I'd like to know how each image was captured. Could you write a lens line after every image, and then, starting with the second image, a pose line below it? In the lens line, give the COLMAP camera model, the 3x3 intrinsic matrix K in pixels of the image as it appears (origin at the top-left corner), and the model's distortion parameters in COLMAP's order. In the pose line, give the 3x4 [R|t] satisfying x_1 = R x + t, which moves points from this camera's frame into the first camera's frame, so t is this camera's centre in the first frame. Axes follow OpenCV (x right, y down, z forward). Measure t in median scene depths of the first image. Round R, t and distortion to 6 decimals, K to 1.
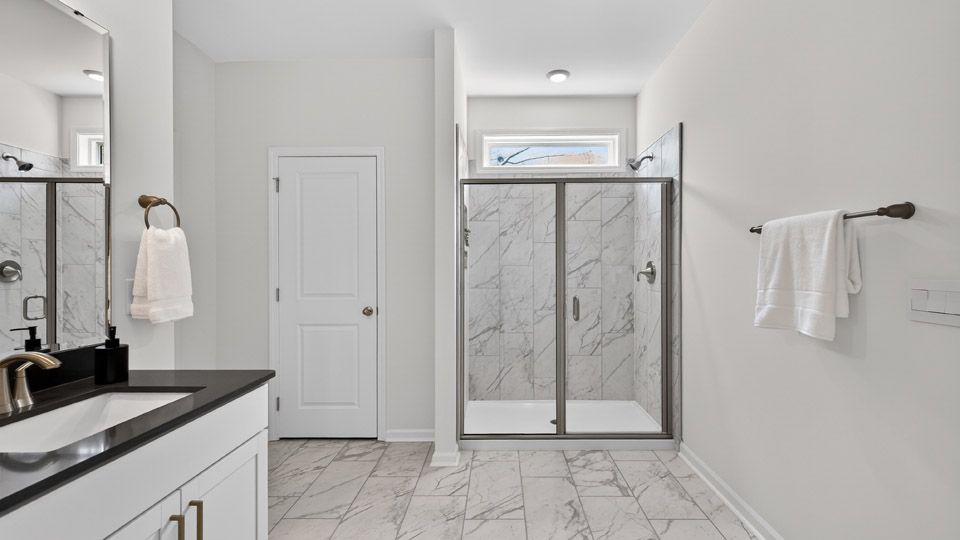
lens RADIAL K [[405.9, 0, 482.2], [0, 405.9, 266.1], [0, 0, 1]] dist [0.001676, -0.000073]
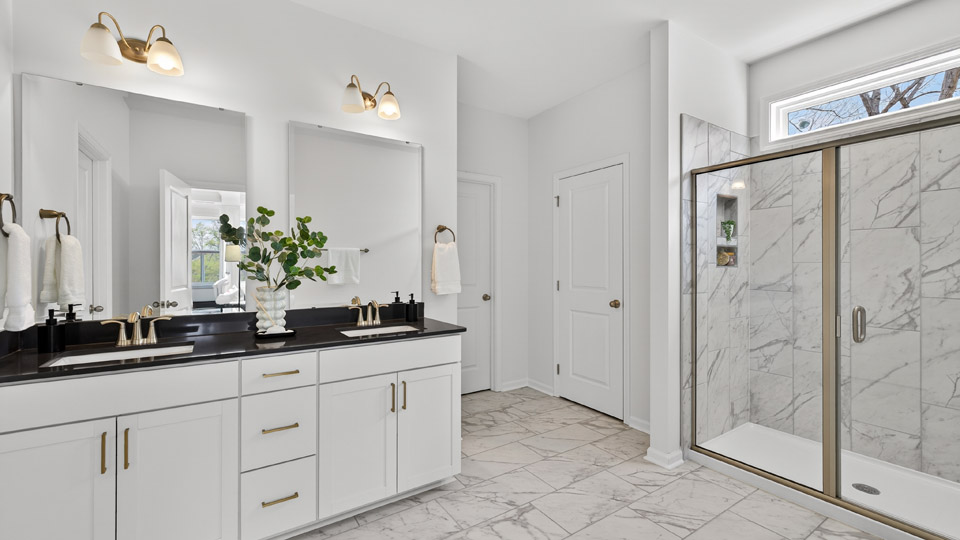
lens RADIAL K [[398.1, 0, 476.9], [0, 398.1, 262.8], [0, 0, 1]] dist [-0.000257, -0.000291]
pose [[0.549788, -0.002486, -0.835301, 0.454725], [0.001607, 0.999997, -0.001919, -0.000329], [0.835303, -0.000287, 0.549790, 0.088318]]
